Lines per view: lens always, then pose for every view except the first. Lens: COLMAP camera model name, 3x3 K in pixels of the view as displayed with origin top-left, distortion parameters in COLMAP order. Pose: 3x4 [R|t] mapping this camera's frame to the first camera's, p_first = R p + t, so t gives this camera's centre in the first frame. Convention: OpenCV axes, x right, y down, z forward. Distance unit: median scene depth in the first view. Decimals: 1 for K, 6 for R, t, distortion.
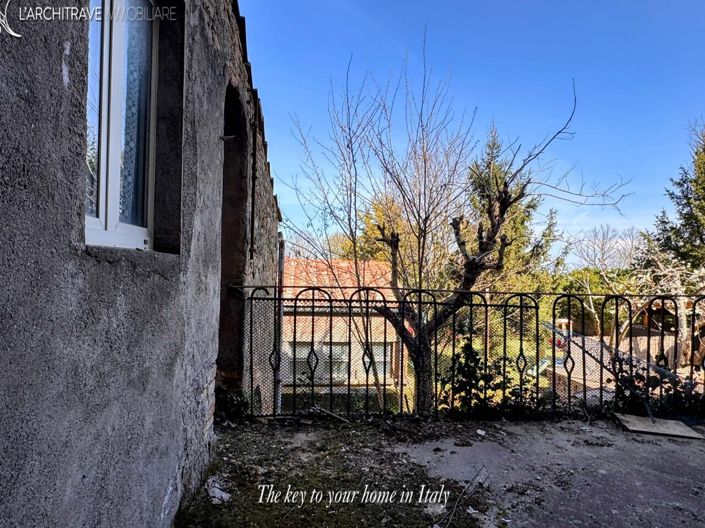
lens RADIAL K [[423.2, 0, 350.2], [0, 423.2, 265.4], [0, 0, 1]] dist [-0.001780, 0.002177]
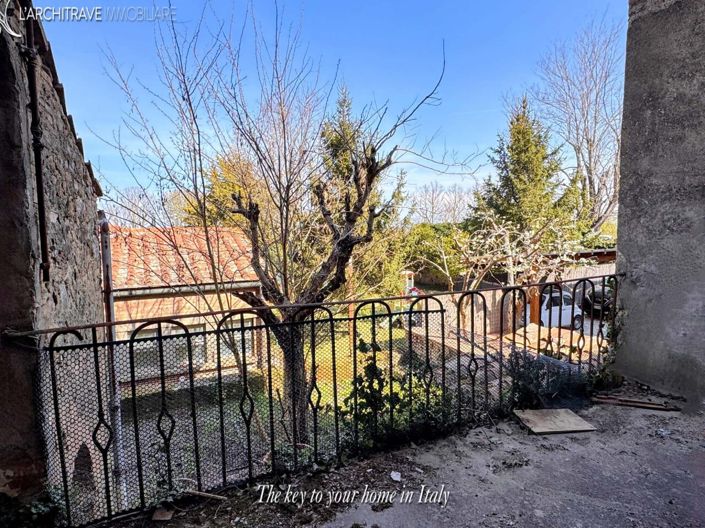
lens RADIAL K [[423.2, 0, 350.2], [0, 423.2, 265.4], [0, 0, 1]] dist [-0.001780, 0.002177]
pose [[0.938508, -0.063611, 0.339346, -0.011037], [0.028369, 0.993765, 0.107824, -0.042048], [-0.344089, -0.091567, 0.934461, 0.123504]]
